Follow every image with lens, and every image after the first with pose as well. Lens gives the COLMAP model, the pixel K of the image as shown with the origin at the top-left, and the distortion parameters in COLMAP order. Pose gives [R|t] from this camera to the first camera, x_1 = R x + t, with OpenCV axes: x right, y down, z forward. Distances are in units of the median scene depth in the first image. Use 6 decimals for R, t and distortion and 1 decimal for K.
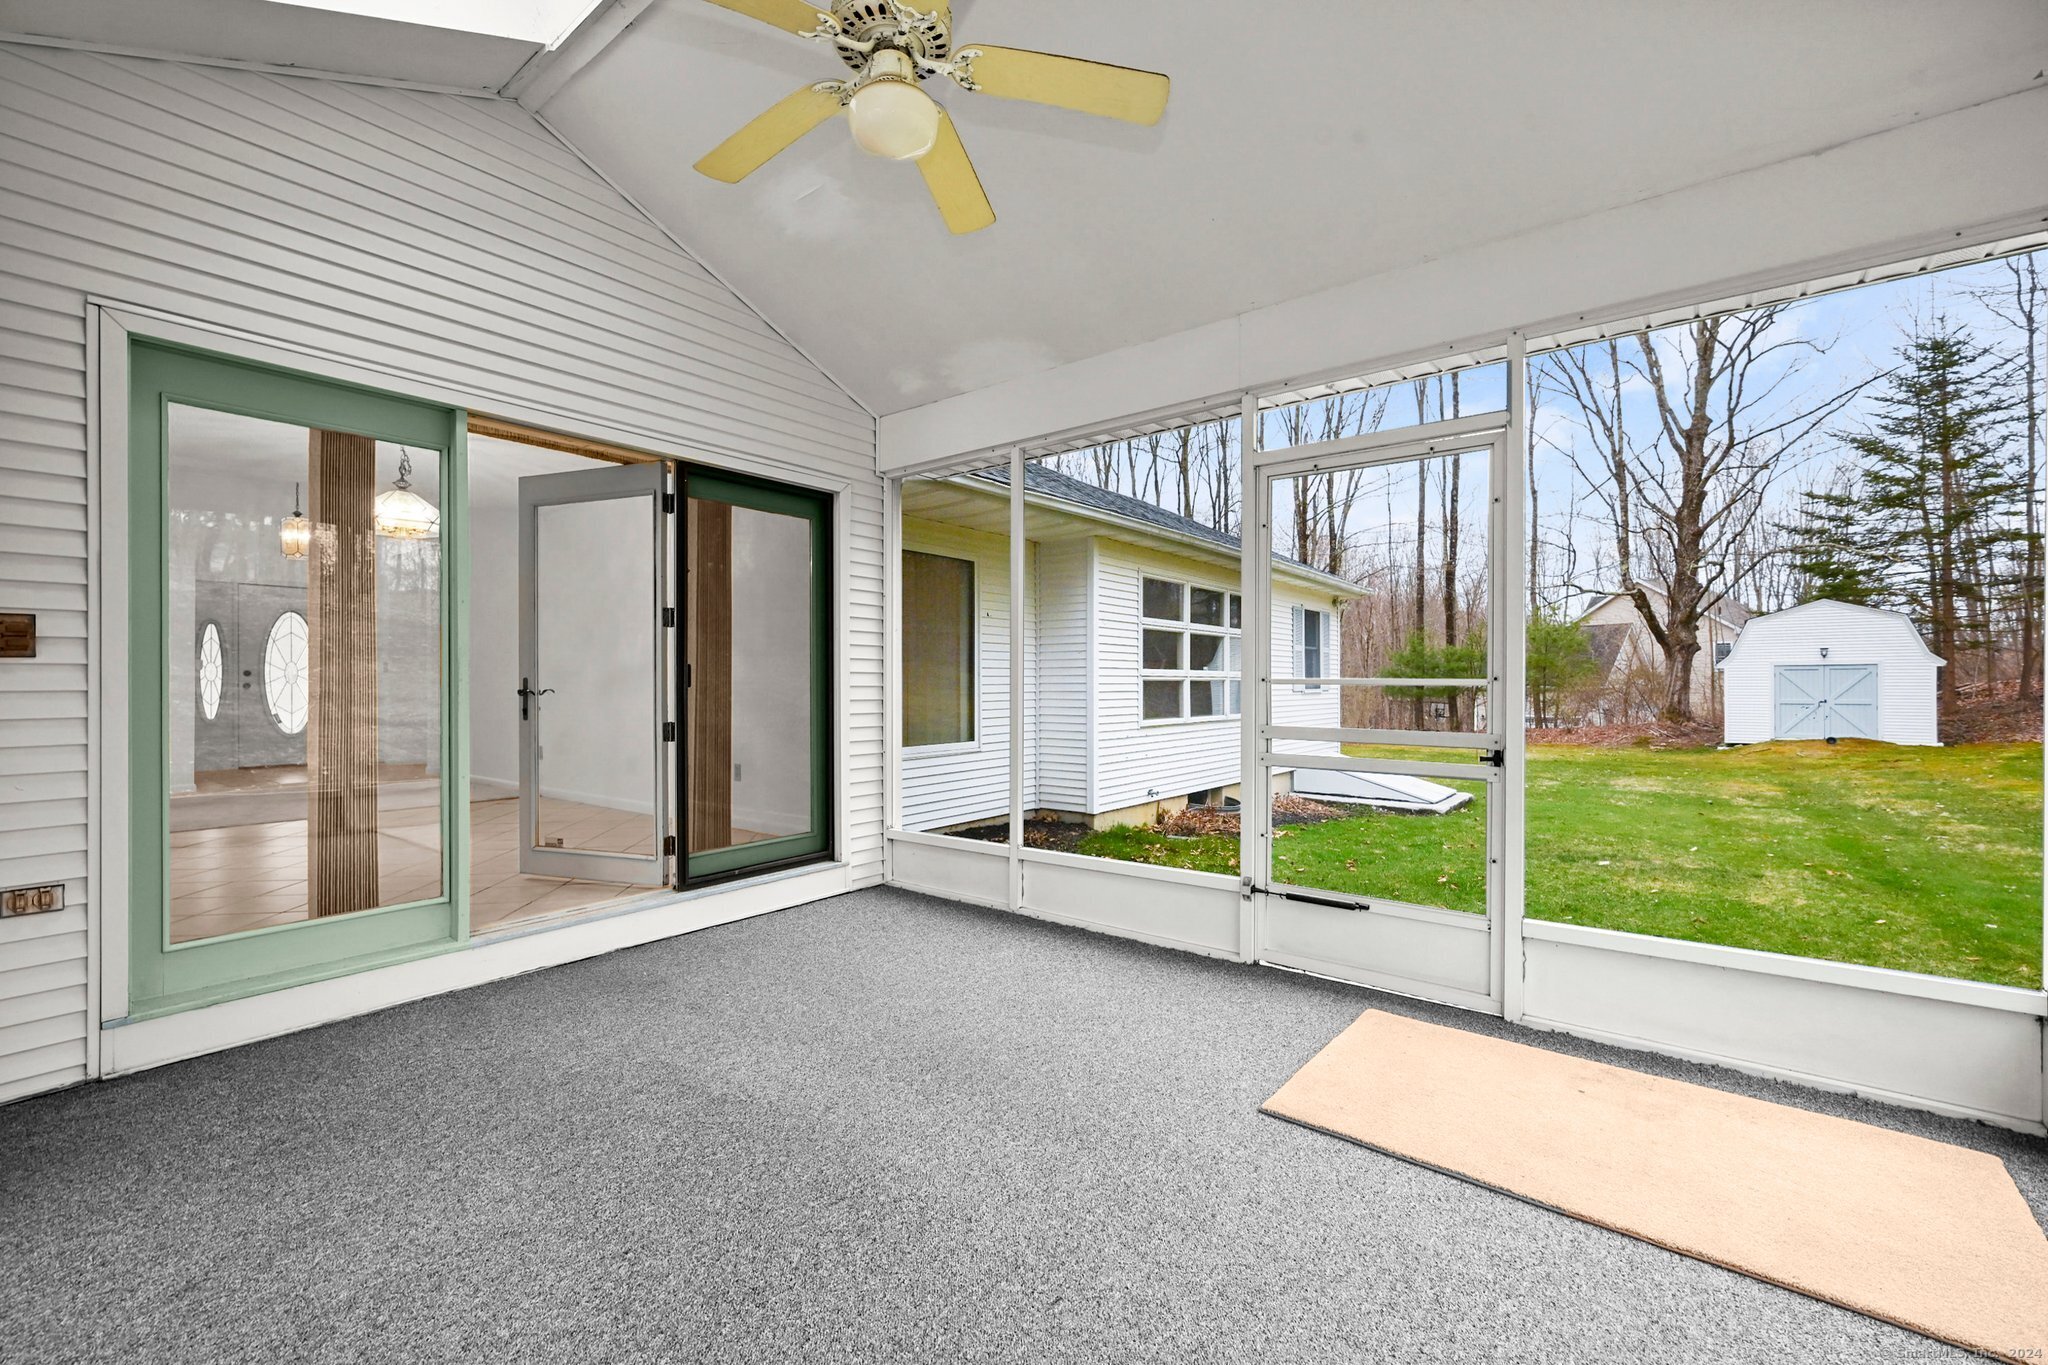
lens RADIAL K [[874.1, 0, 981.1], [0, 874.1, 679.2], [0, 0, 1]] dist [-0.001555, 0.000005]
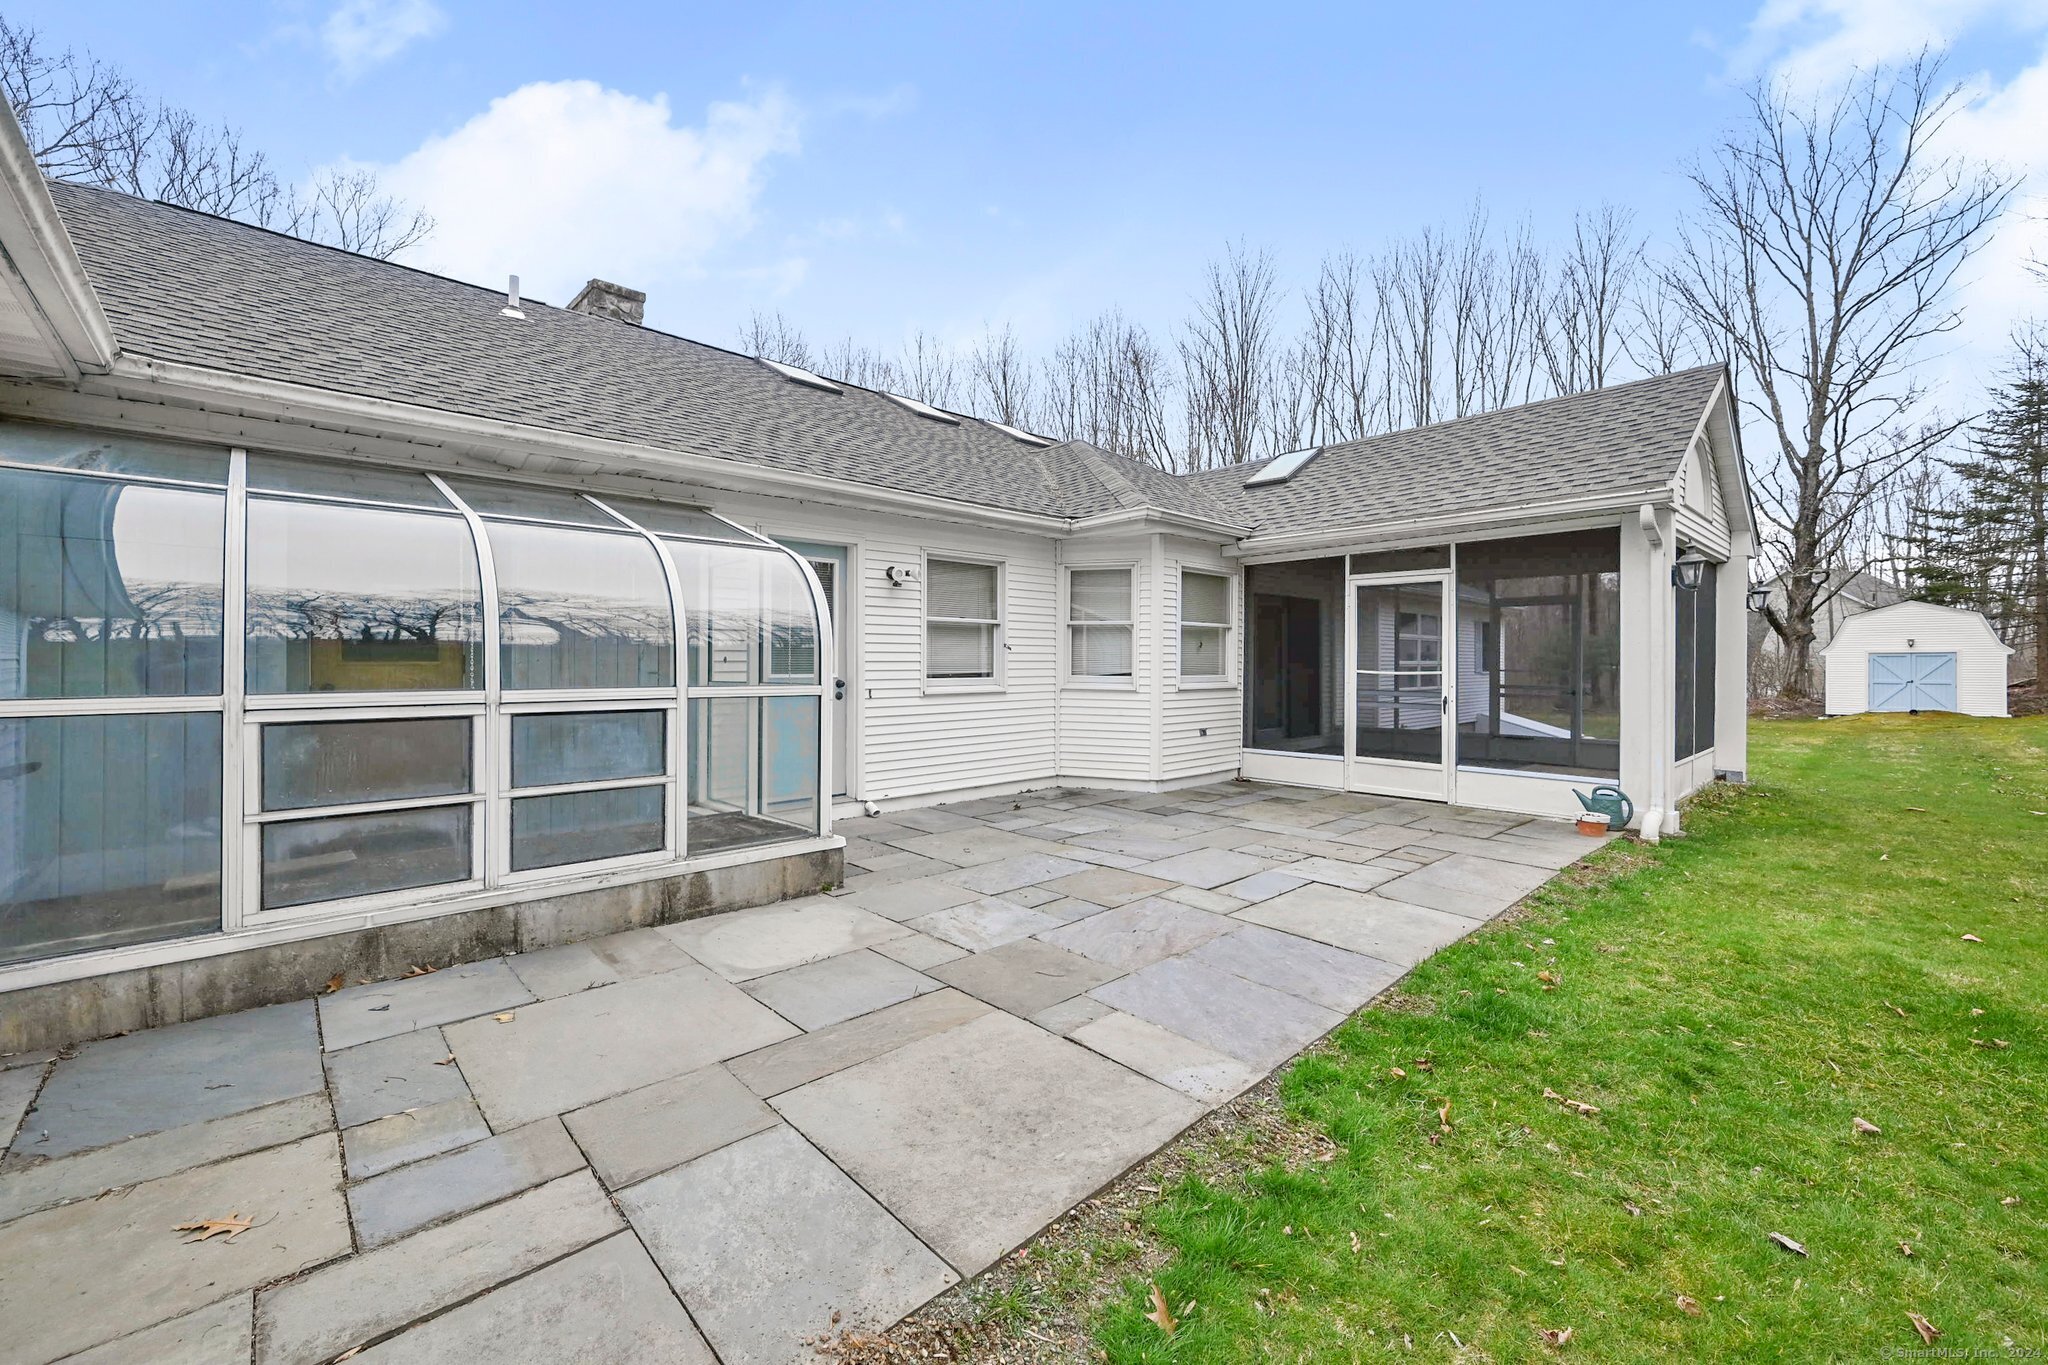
lens RADIAL K [[816.5, 0, 1003.9], [0, 816.5, 665.8], [0, 0, 1]] dist [-0.003576, 0.000805]
pose [[0.989988, 0.001512, -0.141144, -0.142001], [-0.000544, 0.999976, 0.006895, -0.004214], [0.141151, -0.006749, 0.989965, -0.300579]]
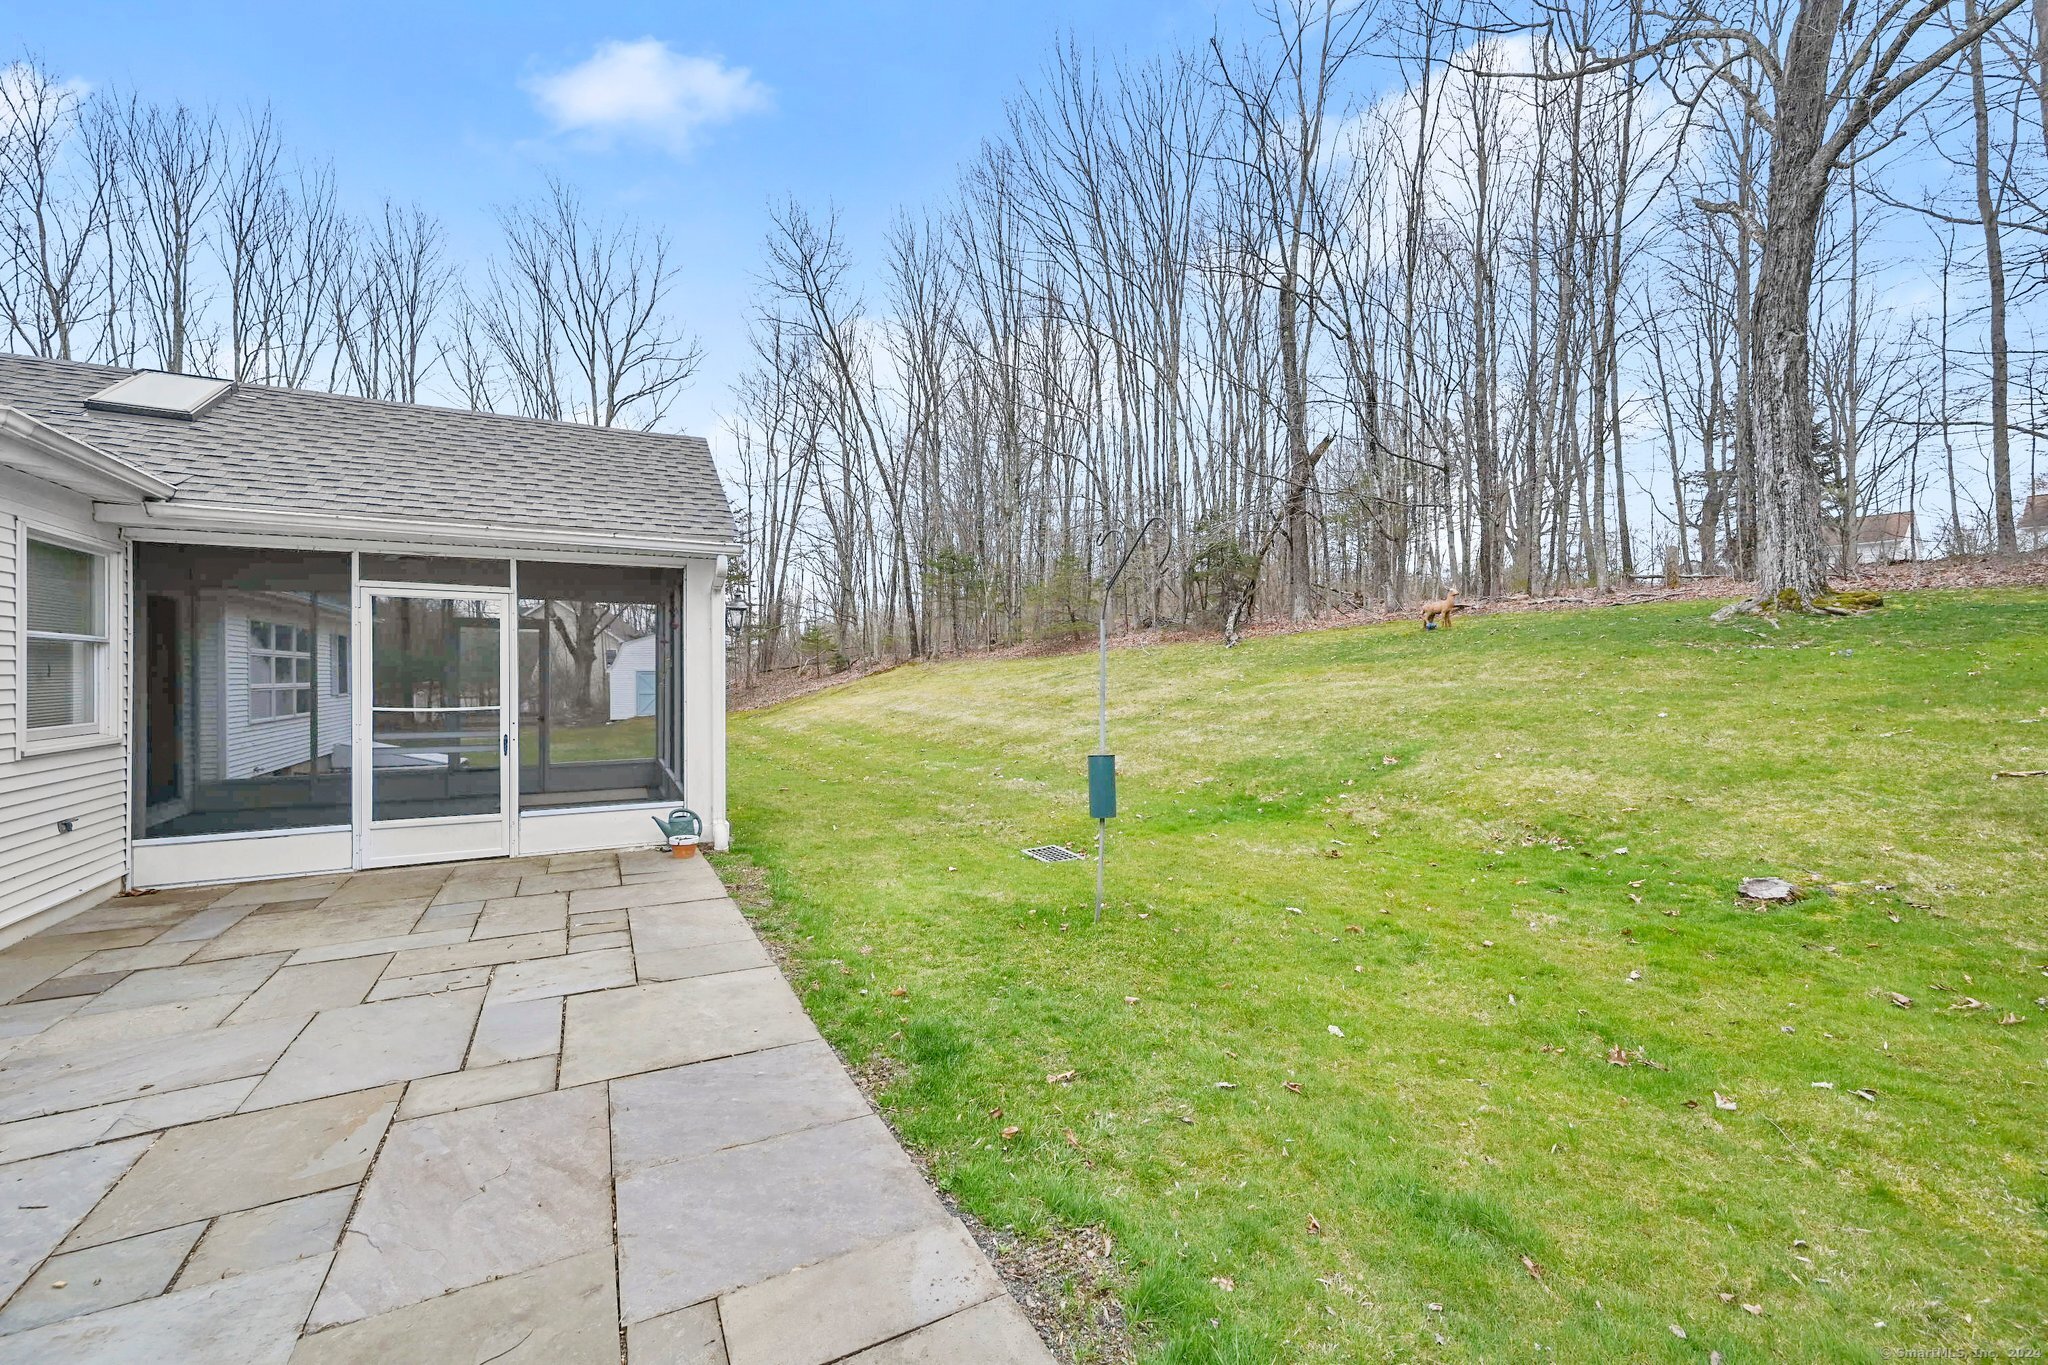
lens RADIAL K [[816.5, 0, 1039.0], [0, 816.5, 677.7], [0, 0, 1]] dist [-0.003576, 0.000805]
pose [[0.373453, -0.005918, 0.927630, -0.199274], [0.001009, 0.999982, 0.005974, -0.010311], [-0.927649, -0.001294, 0.373452, -0.236891]]
